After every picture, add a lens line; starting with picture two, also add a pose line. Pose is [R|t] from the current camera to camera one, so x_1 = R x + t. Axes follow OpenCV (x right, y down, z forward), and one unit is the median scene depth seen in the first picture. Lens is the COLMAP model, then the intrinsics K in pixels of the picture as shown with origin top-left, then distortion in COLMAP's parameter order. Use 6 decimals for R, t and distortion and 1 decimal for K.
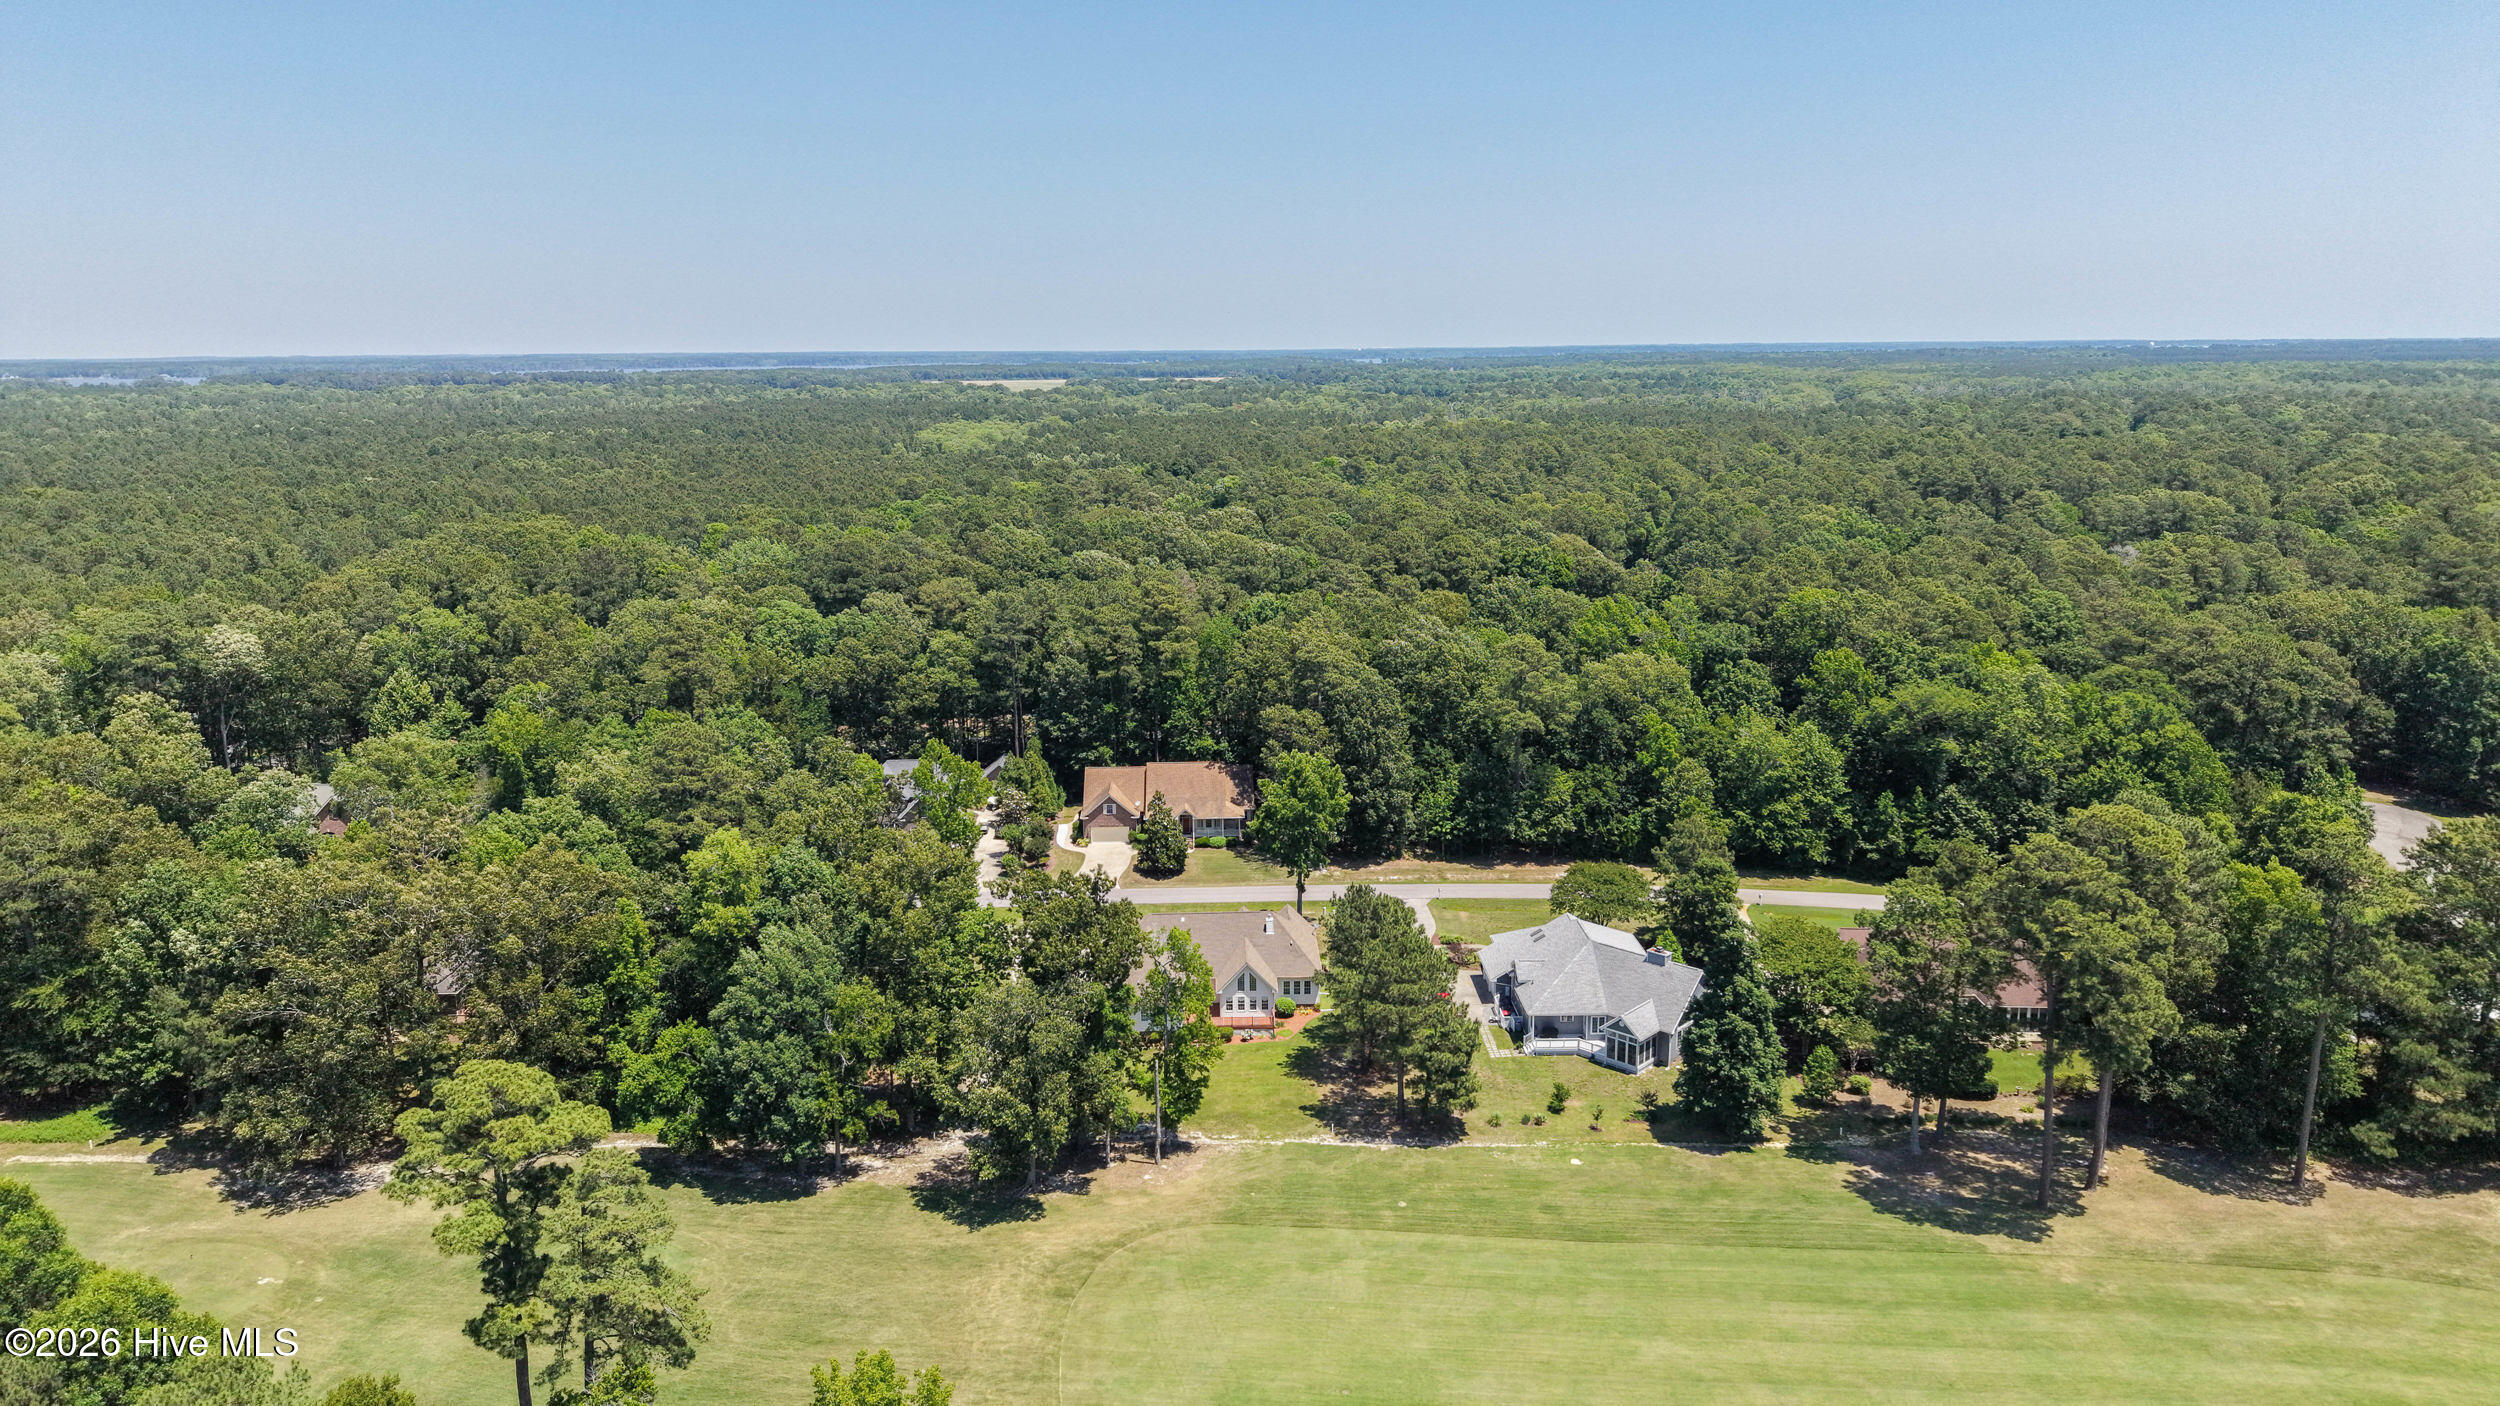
lens RADIAL K [[1678.7, 0, 1247.9], [0, 1678.7, 703.8], [0, 0, 1]] dist [0.002542, -0.005580]
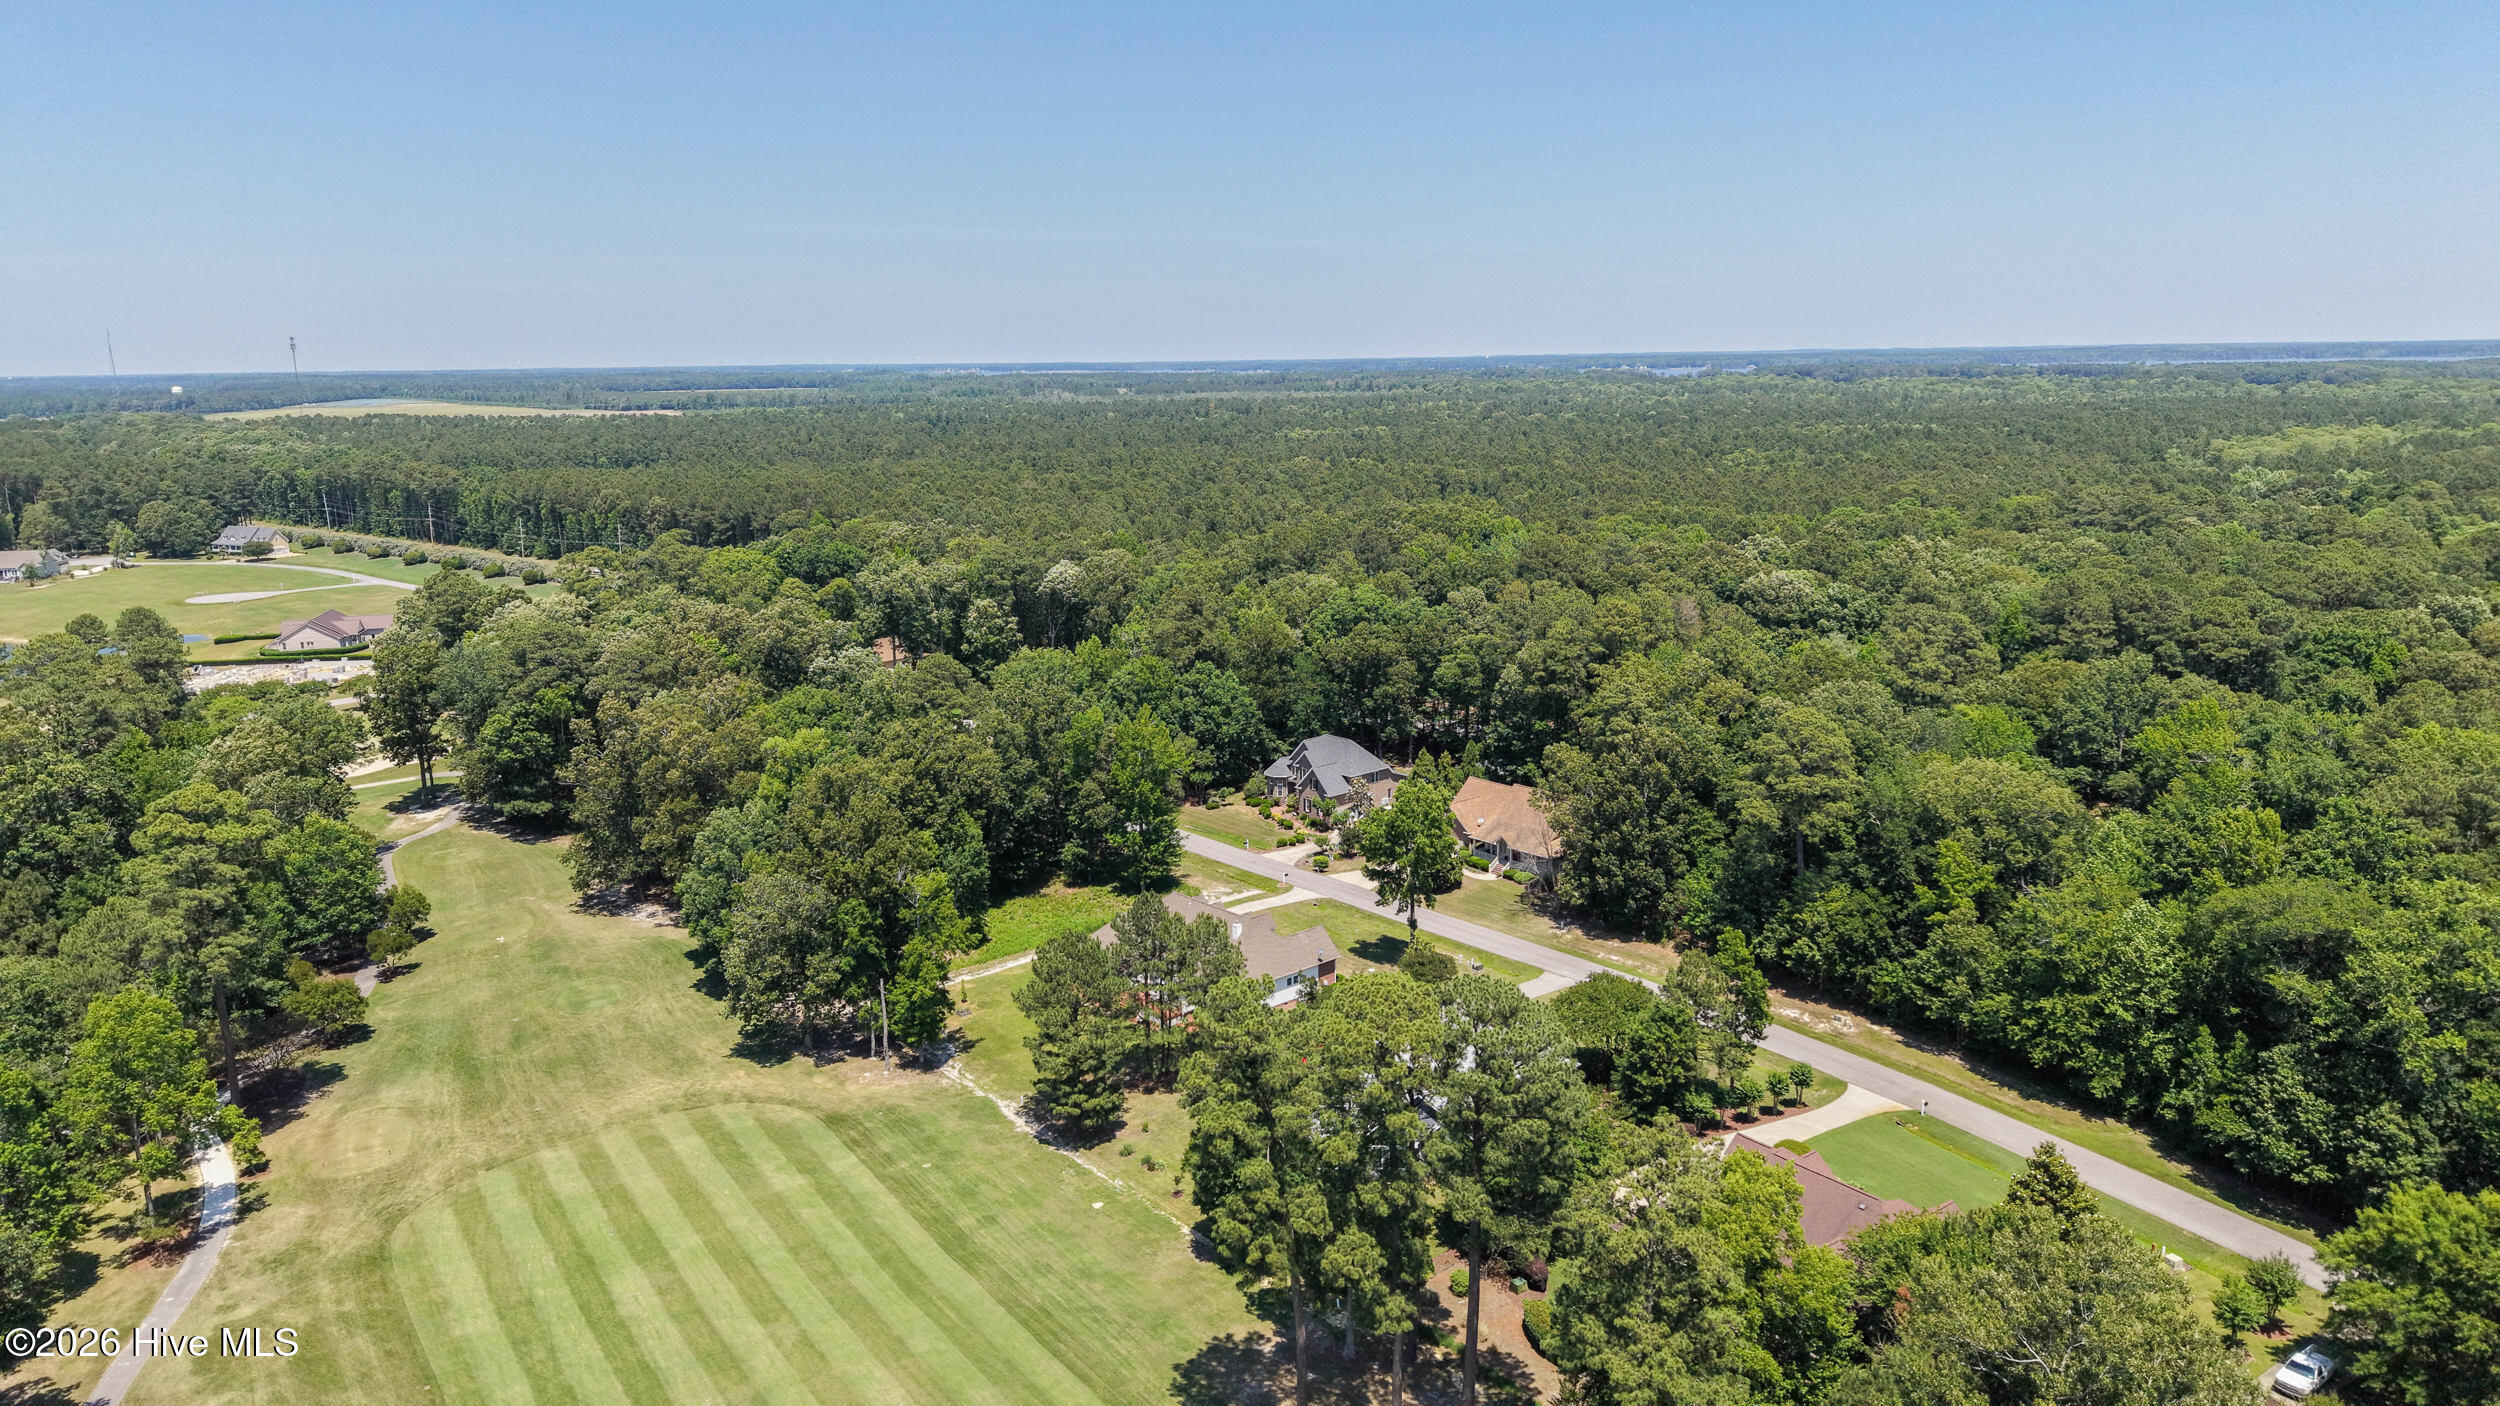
lens RADIAL K [[1678.7, 0, 1247.4], [0, 1678.7, 702.2], [0, 0, 1]] dist [0.002542, -0.005580]
pose [[0.636159, 0.154683, -0.755894, 0.614998], [-0.151119, 0.985702, 0.074529, -0.066037], [0.756614, 0.066818, 0.650438, 0.268616]]
